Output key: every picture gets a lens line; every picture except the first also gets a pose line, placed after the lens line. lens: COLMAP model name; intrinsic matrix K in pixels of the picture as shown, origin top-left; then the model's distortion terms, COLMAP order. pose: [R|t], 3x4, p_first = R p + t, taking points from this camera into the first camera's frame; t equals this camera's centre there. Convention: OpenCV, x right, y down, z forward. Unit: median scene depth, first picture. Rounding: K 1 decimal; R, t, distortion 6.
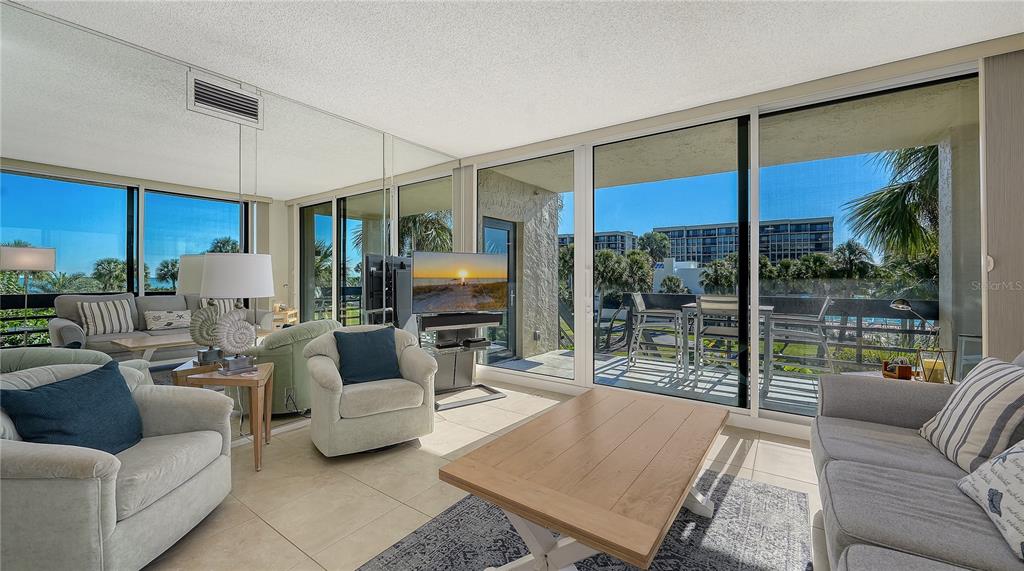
lens RADIAL K [[394.0, 0, 525.8], [0, 394.0, 272.2], [0, 0, 1]] dist [-0.005796, -0.000279]
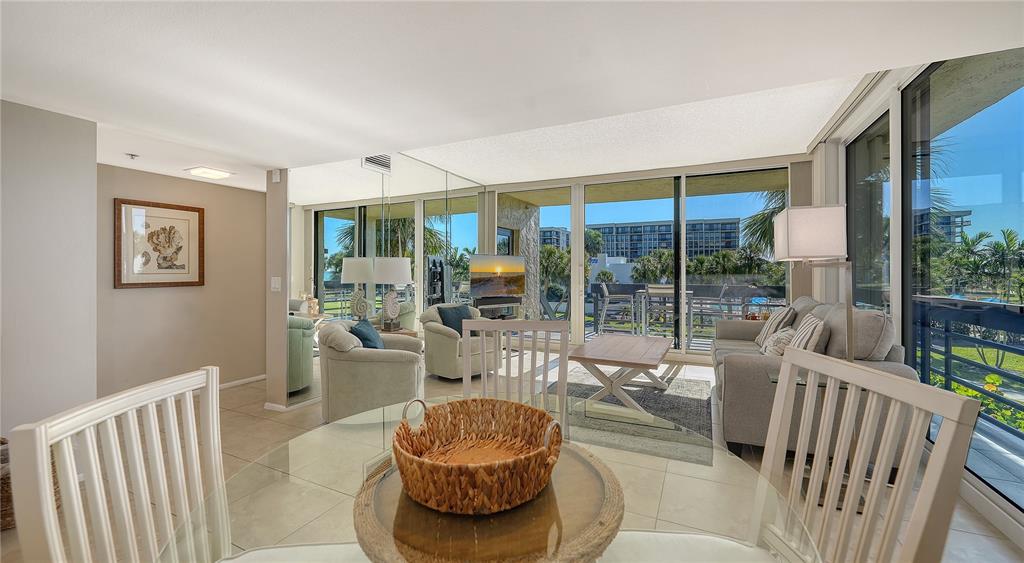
lens RADIAL K [[404.8, 0, 529.5], [0, 404.8, 266.4], [0, 0, 1]] dist [0.003027, 0.000131]
pose [[0.983172, 0.001361, 0.182677, -0.053137], [-0.001271, 0.999999, -0.000612, -0.001112], [-0.182678, 0.000370, 0.983173, -0.081341]]
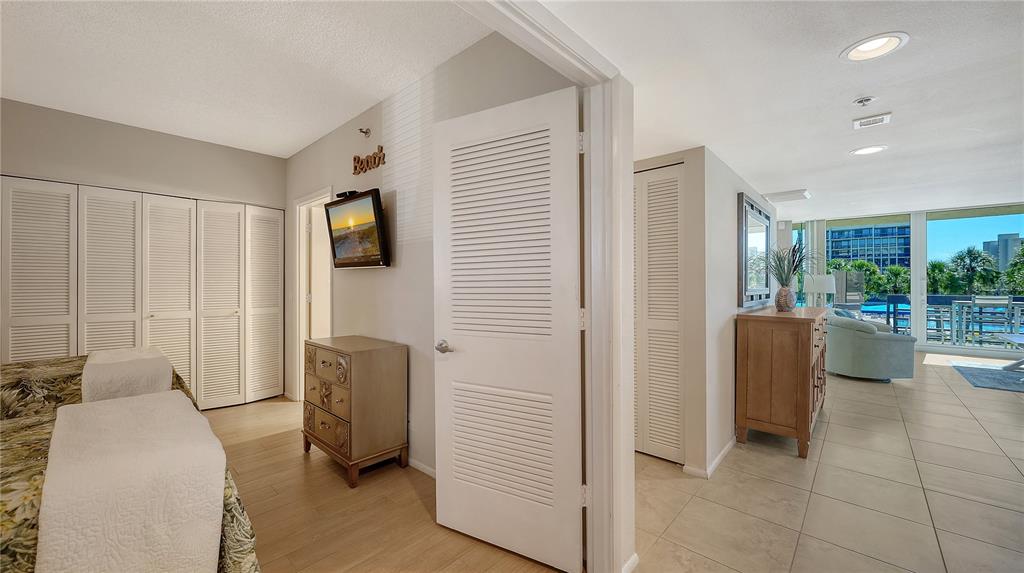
lens RADIAL K [[394.0, 0, 503.0], [0, 394.0, 282.2], [0, 0, 1]] dist [-0.005796, -0.000279]
pose [[0.990715, 0.001703, -0.135946, -0.252525], [-0.000332, 0.999949, 0.010109, -0.002499], [0.135956, -0.009970, 0.990665, -0.174719]]
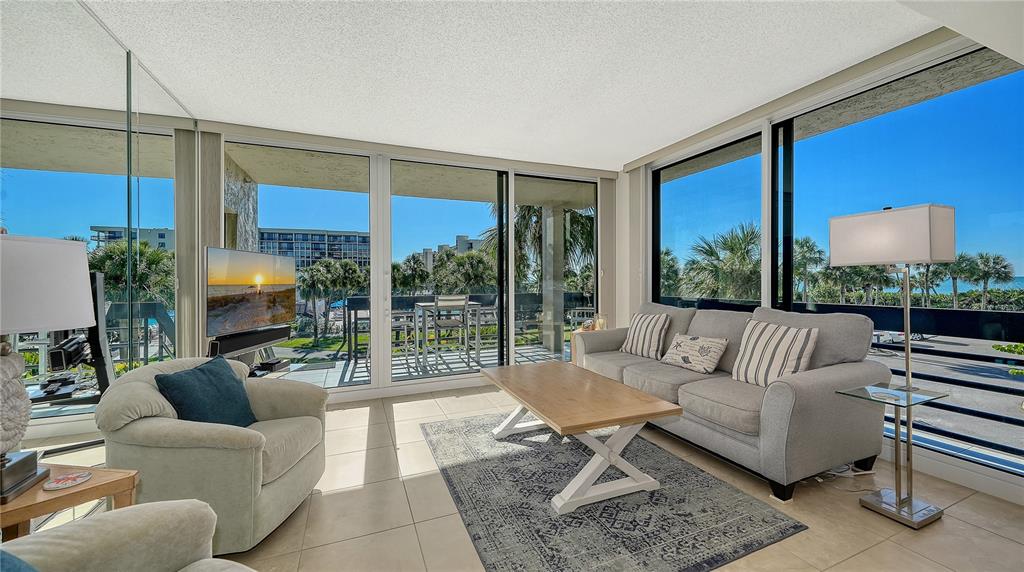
lens RADIAL K [[382.1, 0, 515.9], [0, 382.1, 273.9], [0, 0, 1]] dist [0.001704, 0.000300]
pose [[0.533538, 0.007209, 0.845745, -0.086811], [0.000566, 0.999960, -0.008880, 0.000080], [-0.845776, 0.005217, 0.533513, 0.027190]]
